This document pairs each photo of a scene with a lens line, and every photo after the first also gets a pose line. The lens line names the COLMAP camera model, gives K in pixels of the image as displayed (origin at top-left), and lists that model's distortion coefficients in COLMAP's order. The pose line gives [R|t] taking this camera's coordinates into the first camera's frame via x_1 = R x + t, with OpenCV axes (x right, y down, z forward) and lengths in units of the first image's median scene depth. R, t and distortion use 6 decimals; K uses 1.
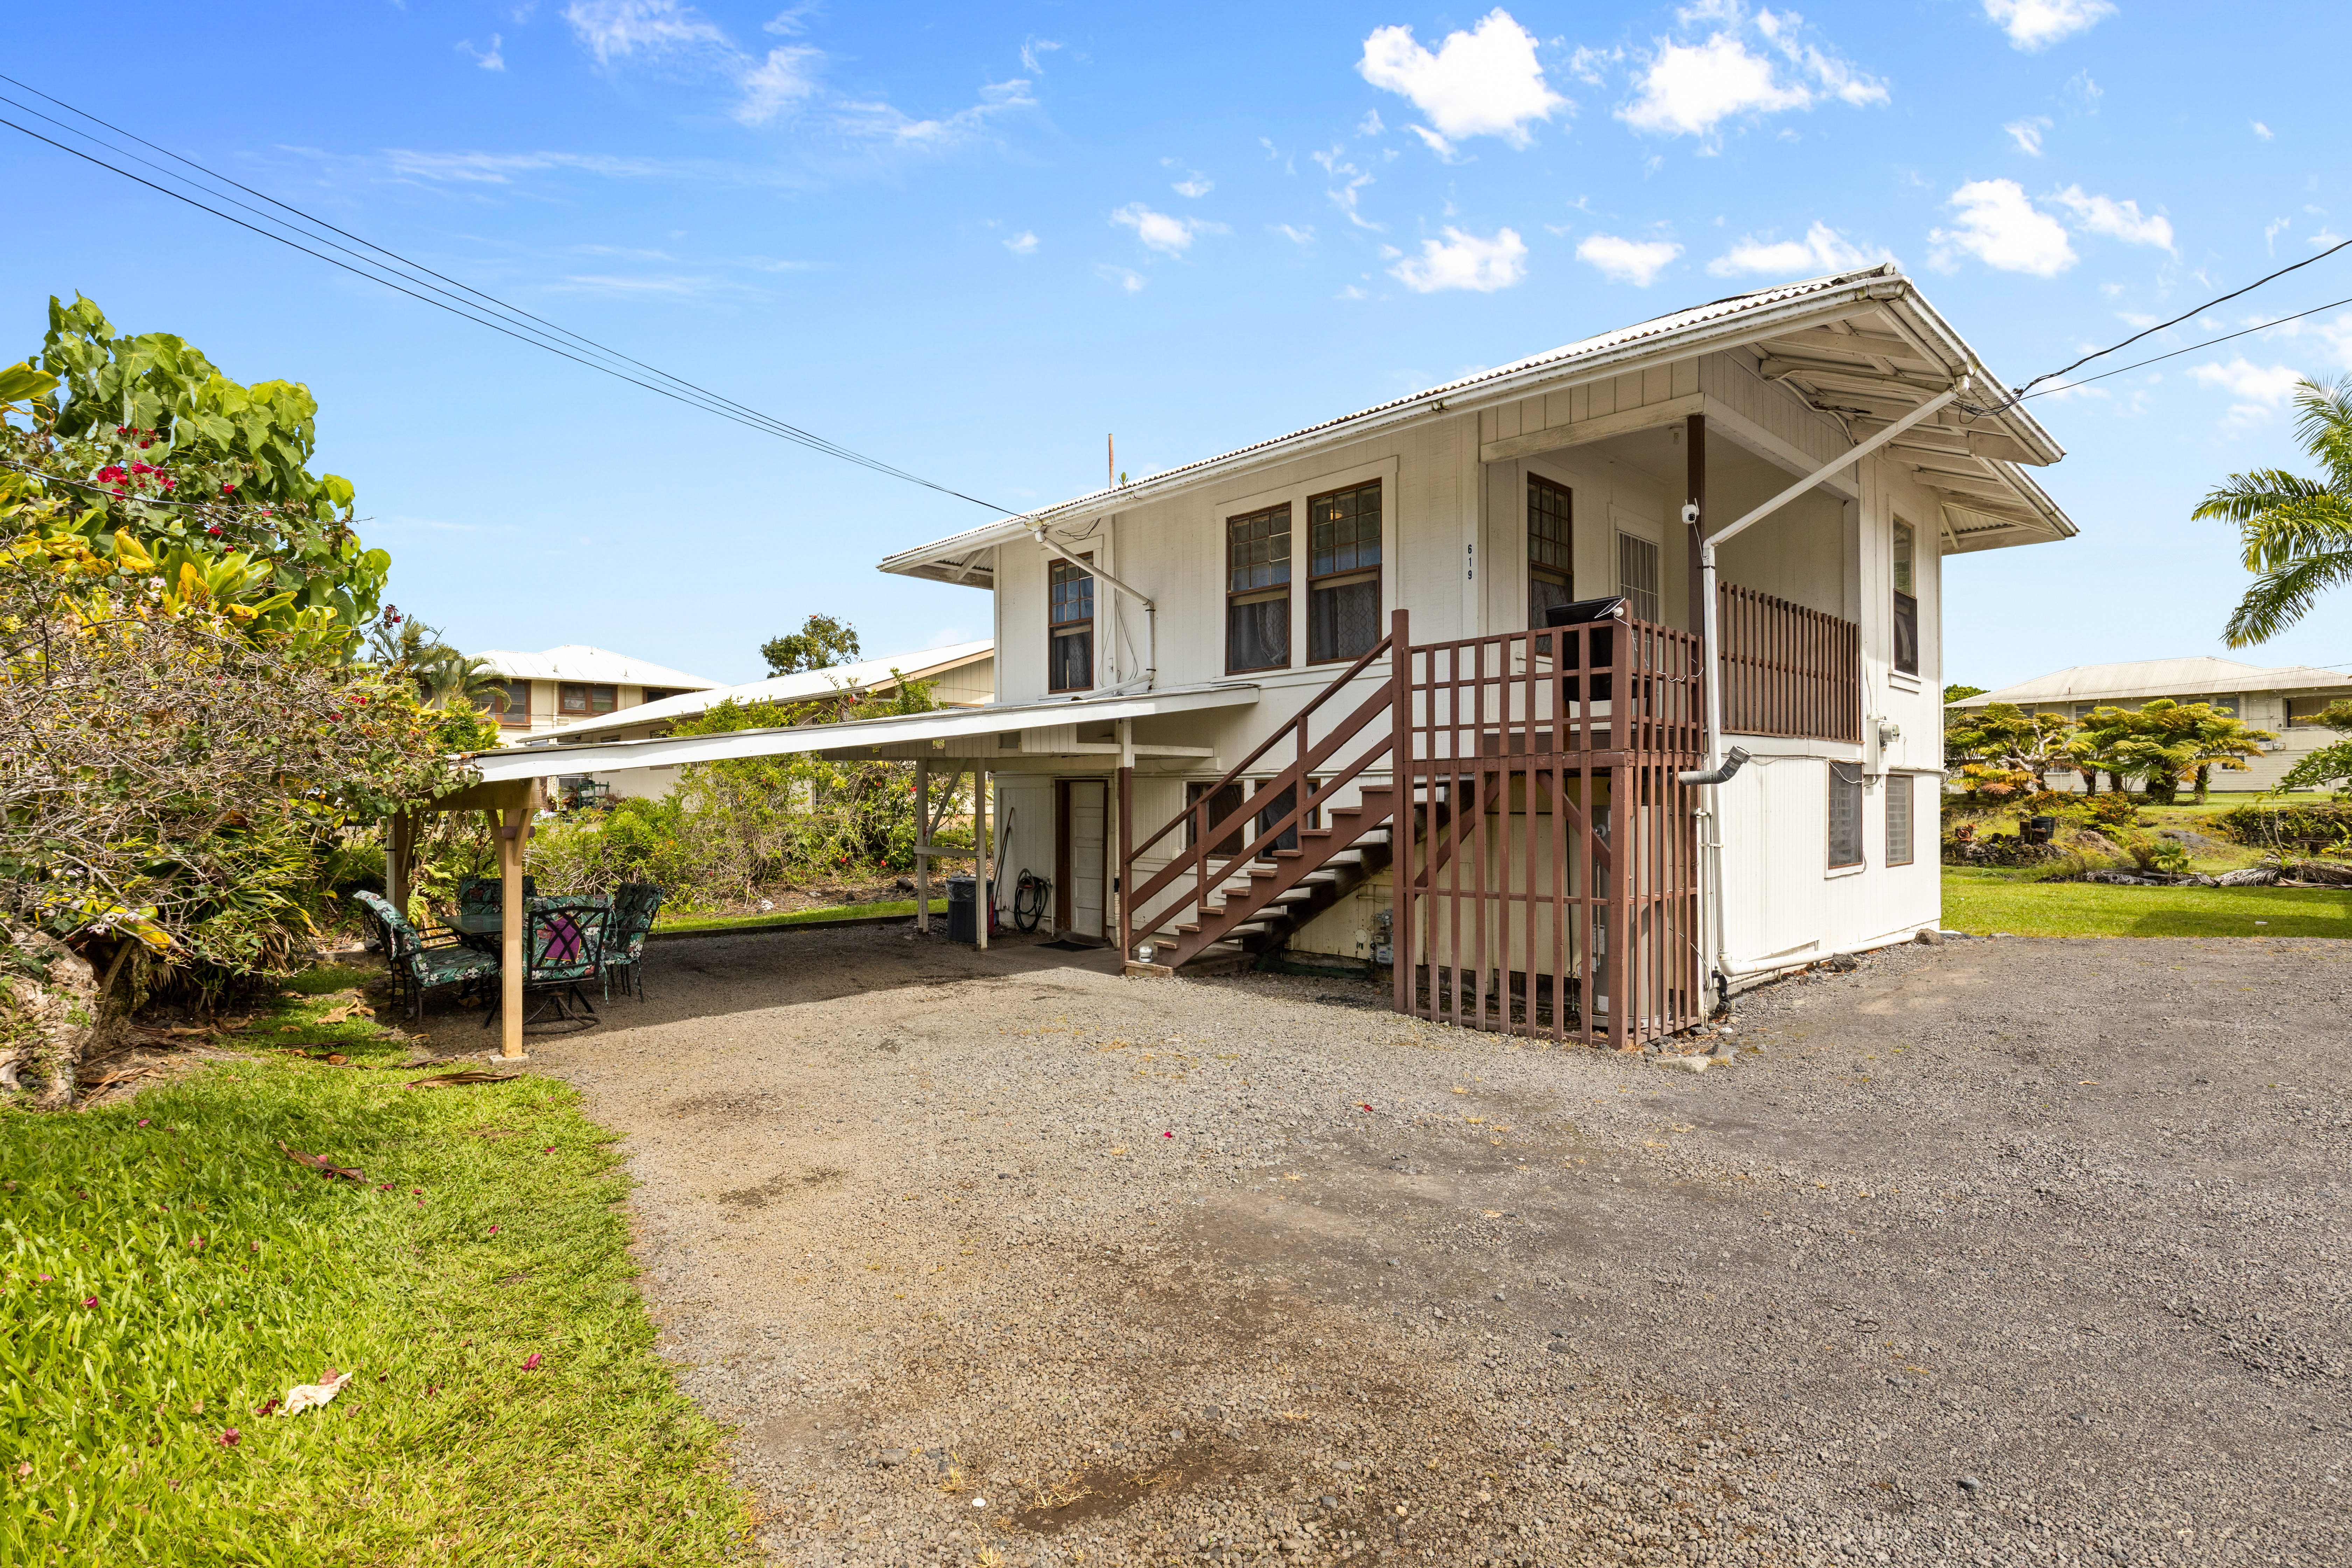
lens RADIAL K [[1161.3, 0, 1176.0], [0, 1161.3, 784.0], [0, 0, 1]] dist [-0.000423, 0.000029]
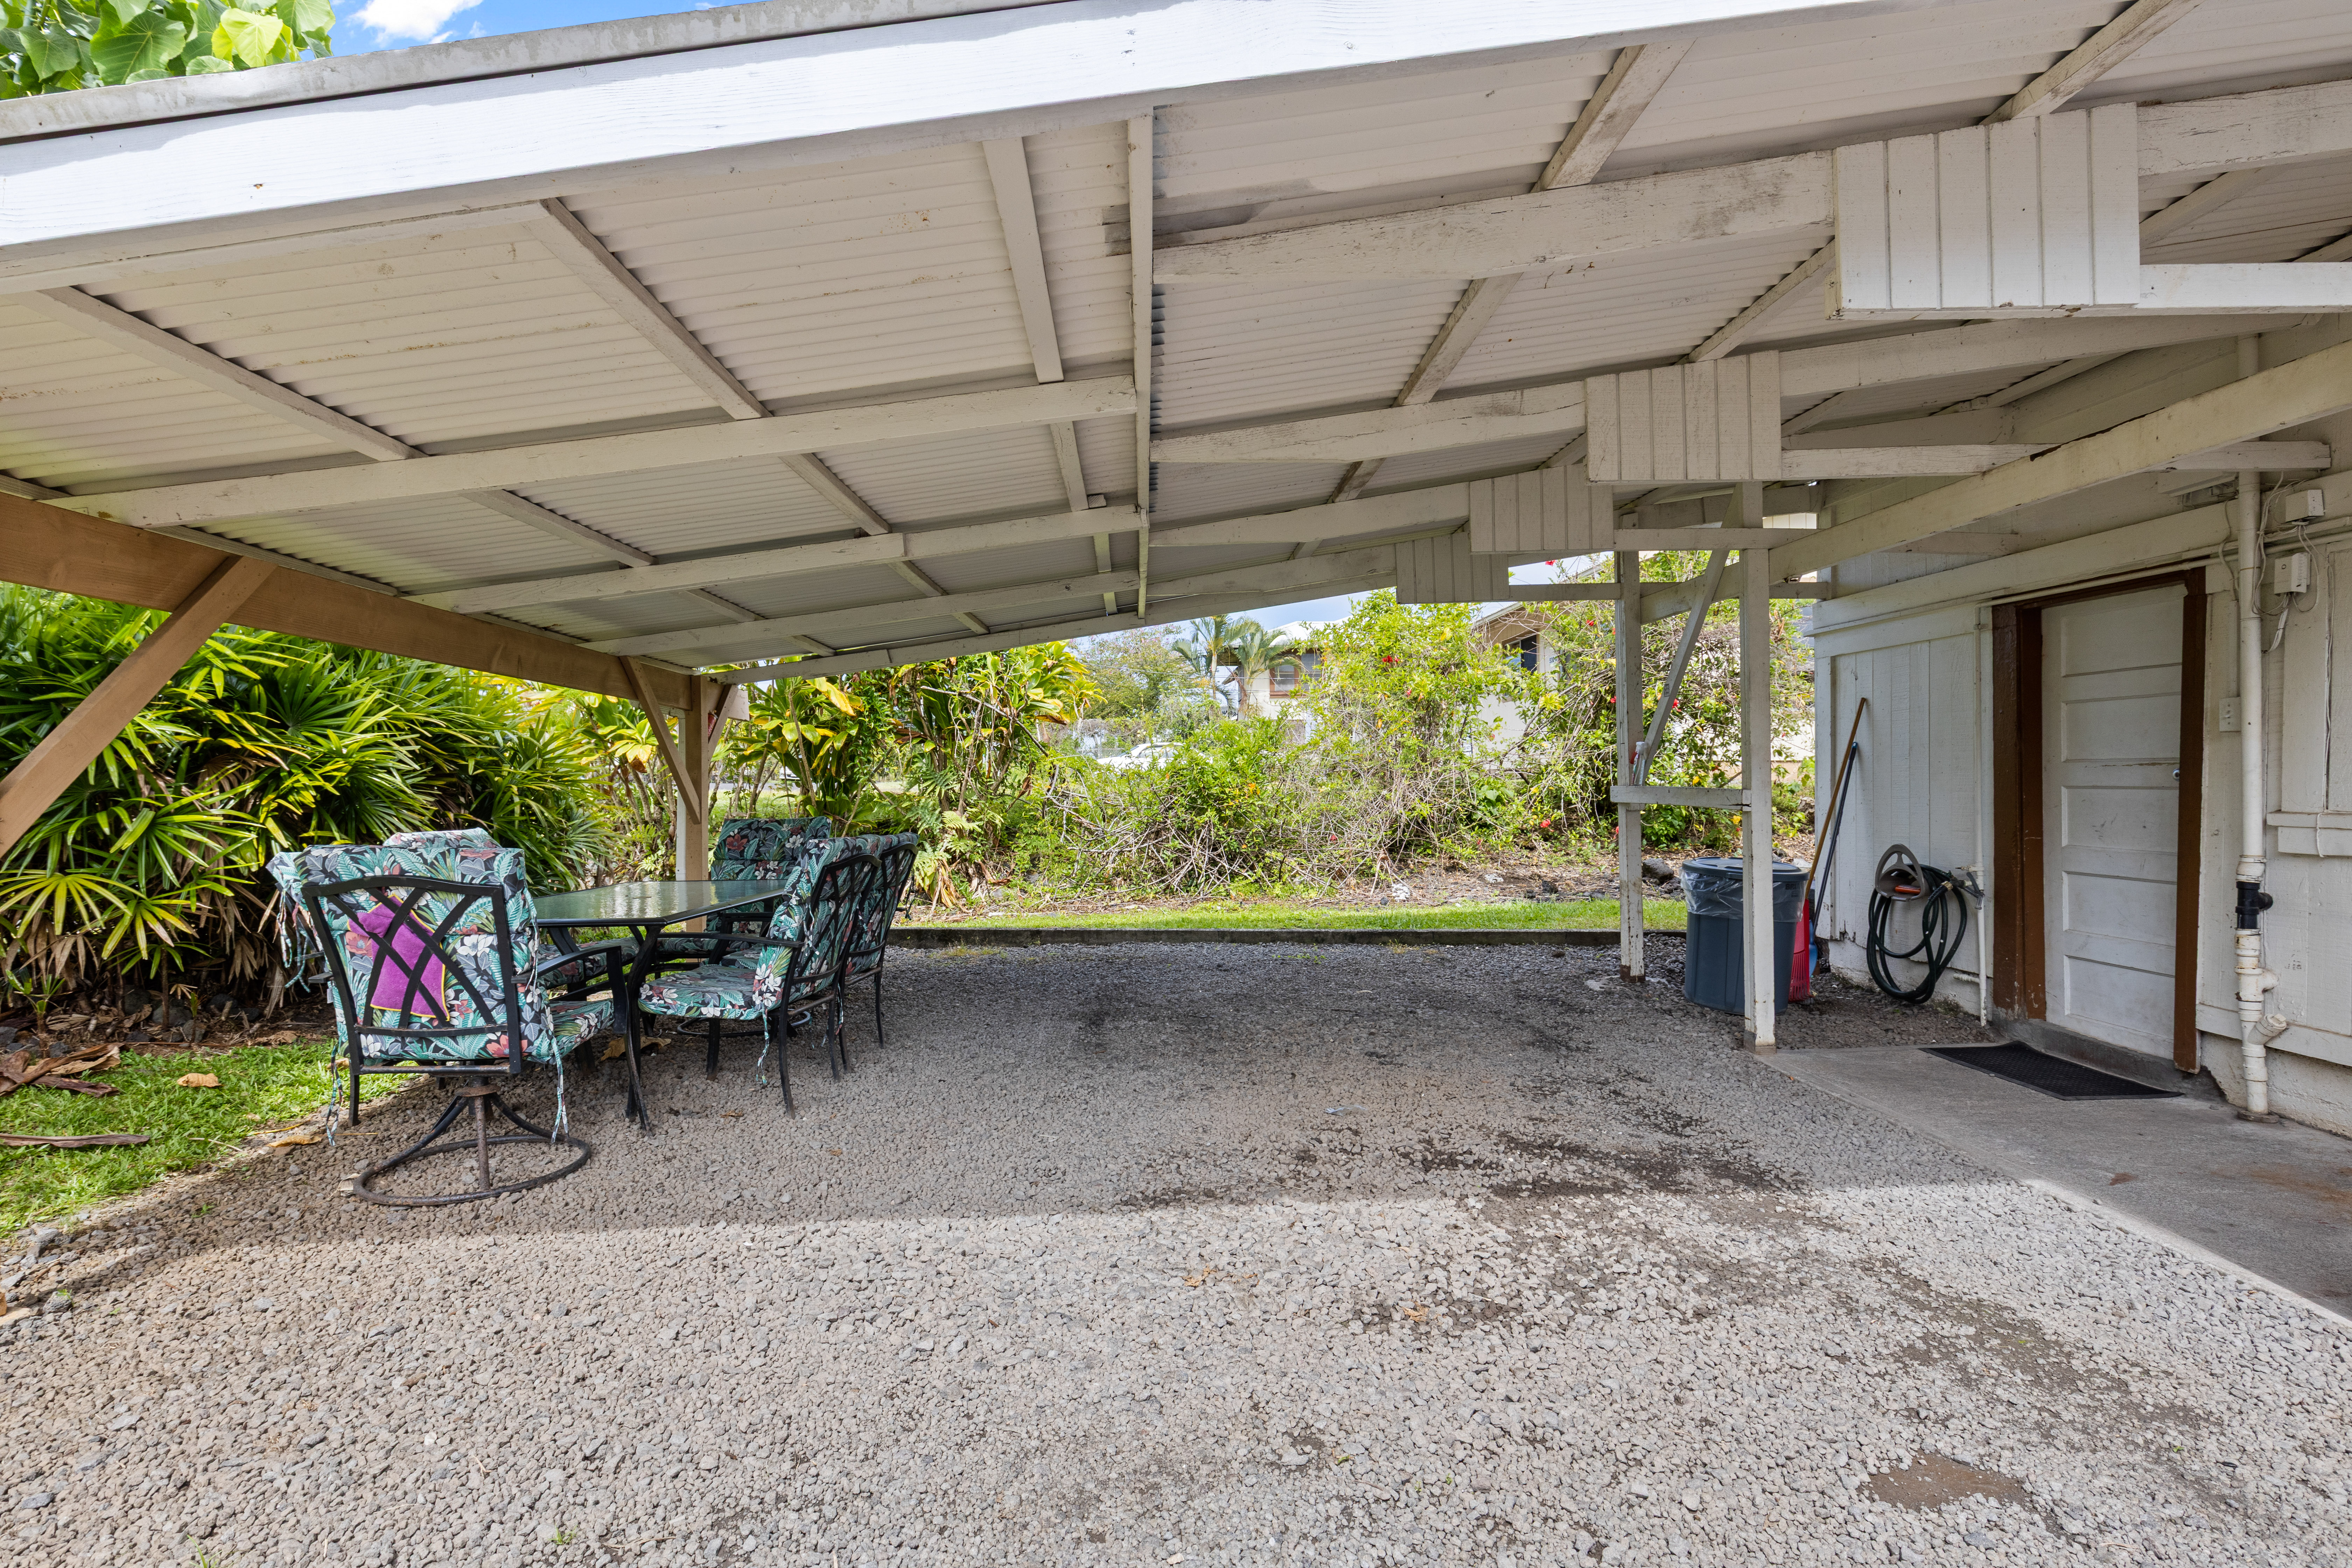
lens RADIAL K [[1080.4, 0, 1176.0], [0, 1080.4, 784.0], [0, 0, 1]] dist [0.000660, -0.000038]
pose [[0.739965, -0.002461, -0.672641, -0.063298], [0.010477, 0.999914, 0.007867, 0.046394], [0.672563, -0.012868, 0.739928, 0.556991]]
